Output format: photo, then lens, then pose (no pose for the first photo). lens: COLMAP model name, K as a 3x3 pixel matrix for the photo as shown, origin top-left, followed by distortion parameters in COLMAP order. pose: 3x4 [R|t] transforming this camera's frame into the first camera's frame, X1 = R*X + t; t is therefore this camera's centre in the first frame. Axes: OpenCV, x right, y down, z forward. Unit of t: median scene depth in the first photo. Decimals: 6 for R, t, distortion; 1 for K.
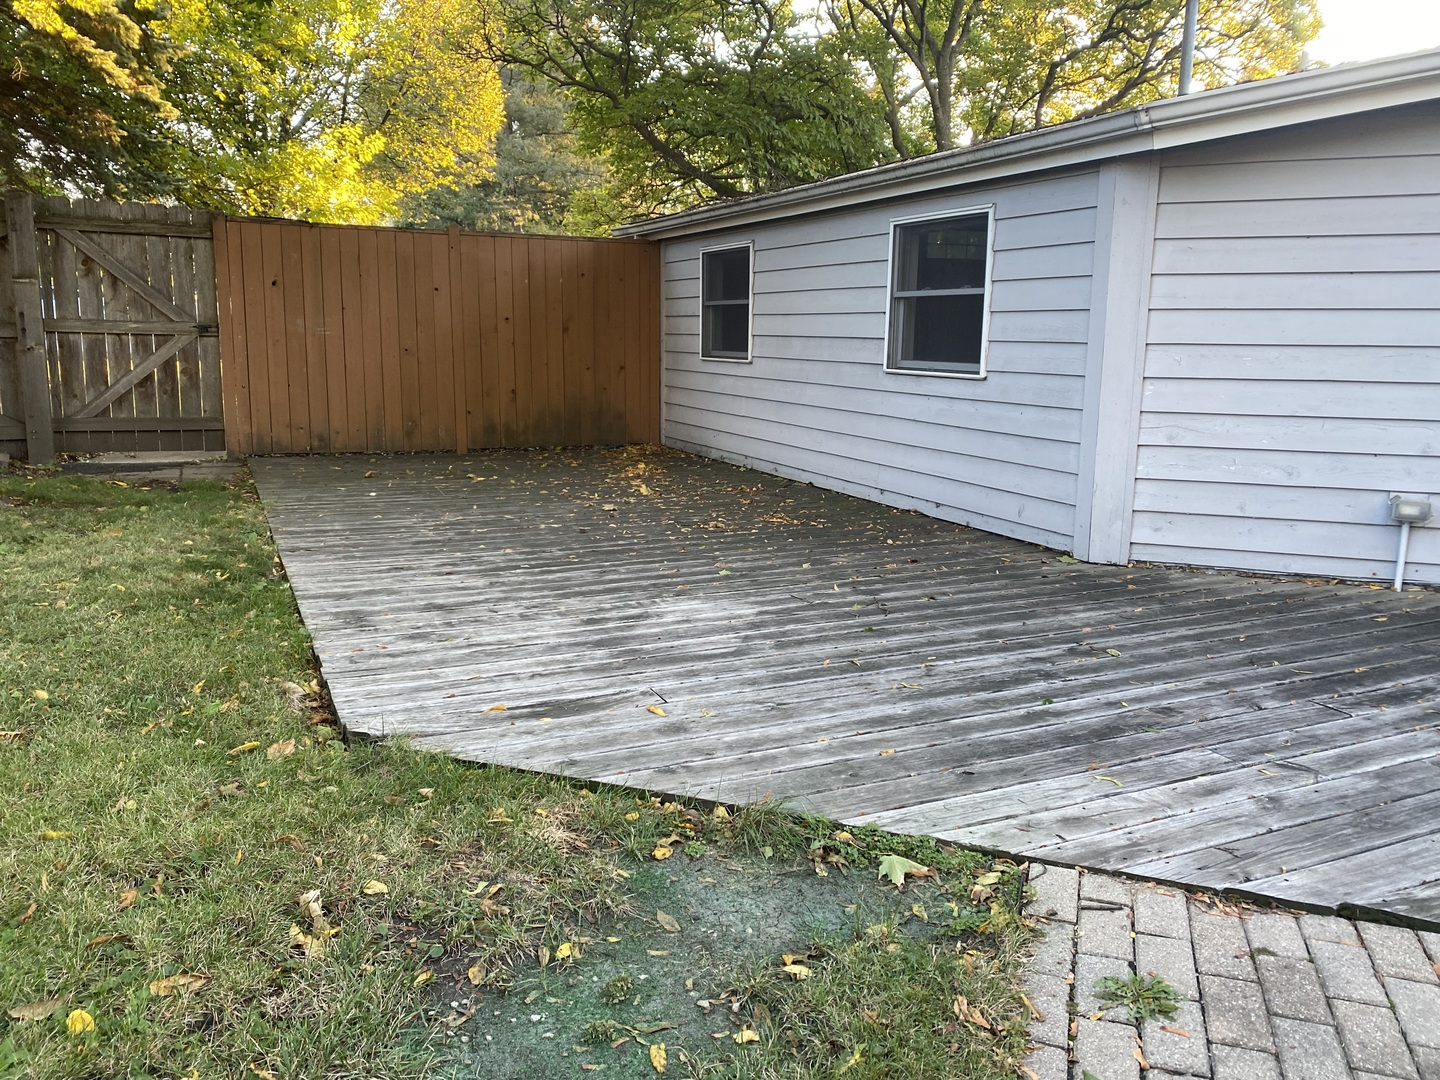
lens RADIAL K [[1094.4, 0, 710.6], [0, 1094.4, 535.0], [0, 0, 1]] dist [0.032565, -0.021376]
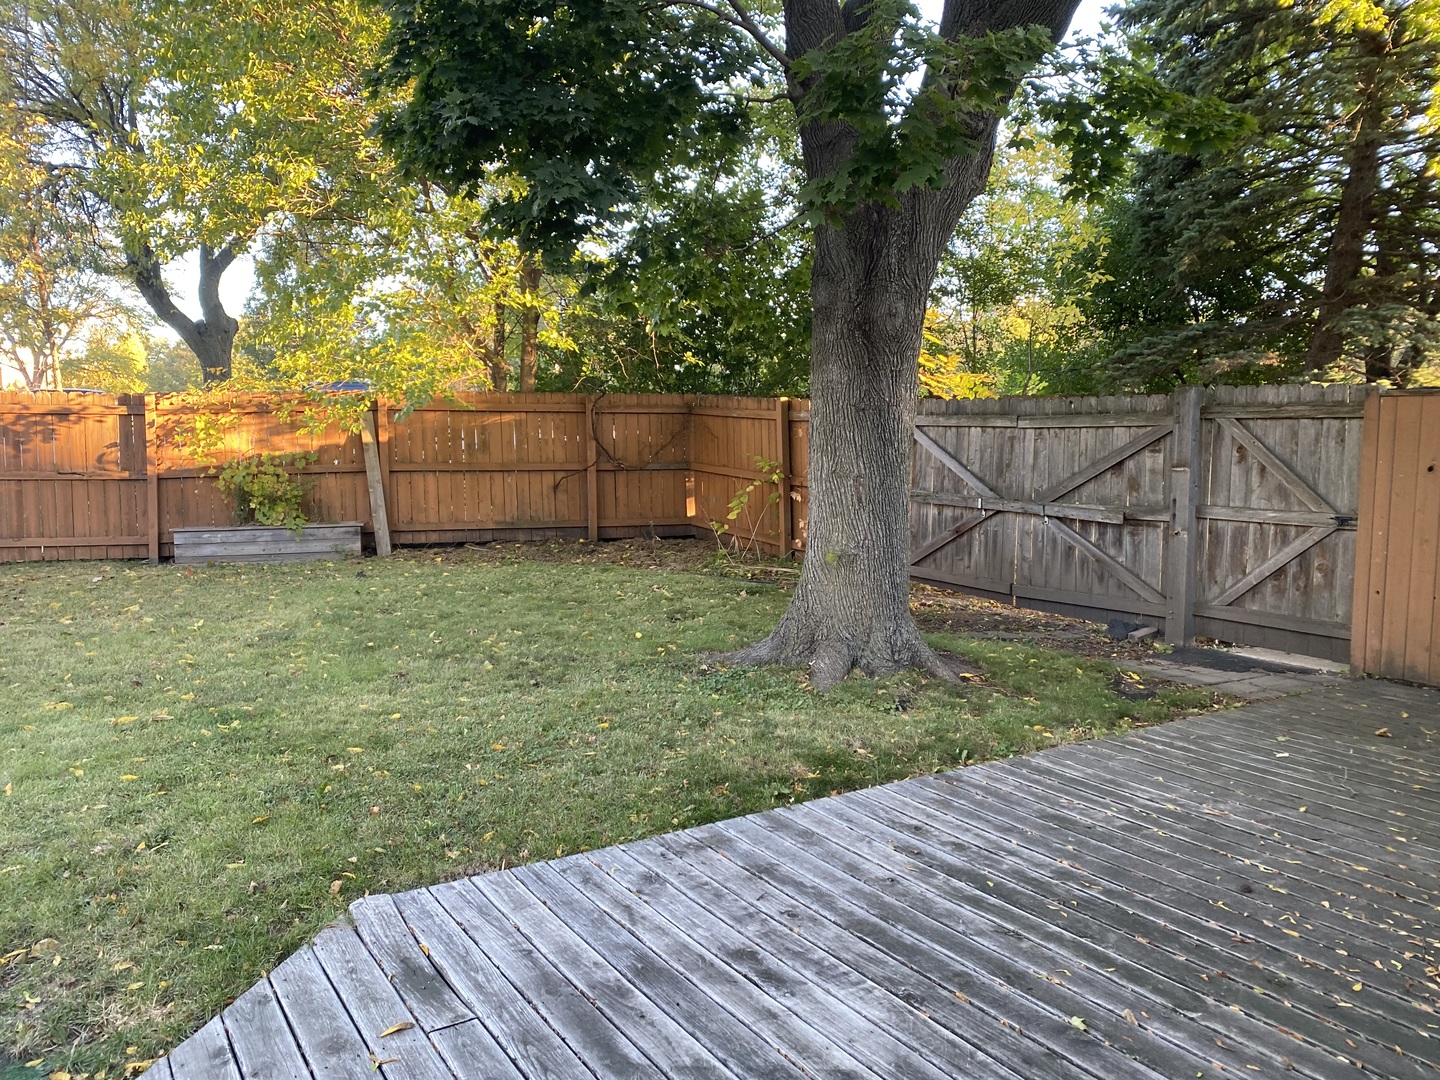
lens RADIAL K [[1094.4, 0, 714.6], [0, 1094.4, 542.7], [0, 0, 1]] dist [0.032565, -0.021376]
pose [[0.125216, 0.079760, -0.988918, 0.464504], [-0.184525, 0.981244, 0.055776, -0.181611], [0.974819, 0.175496, 0.137585, 0.577908]]
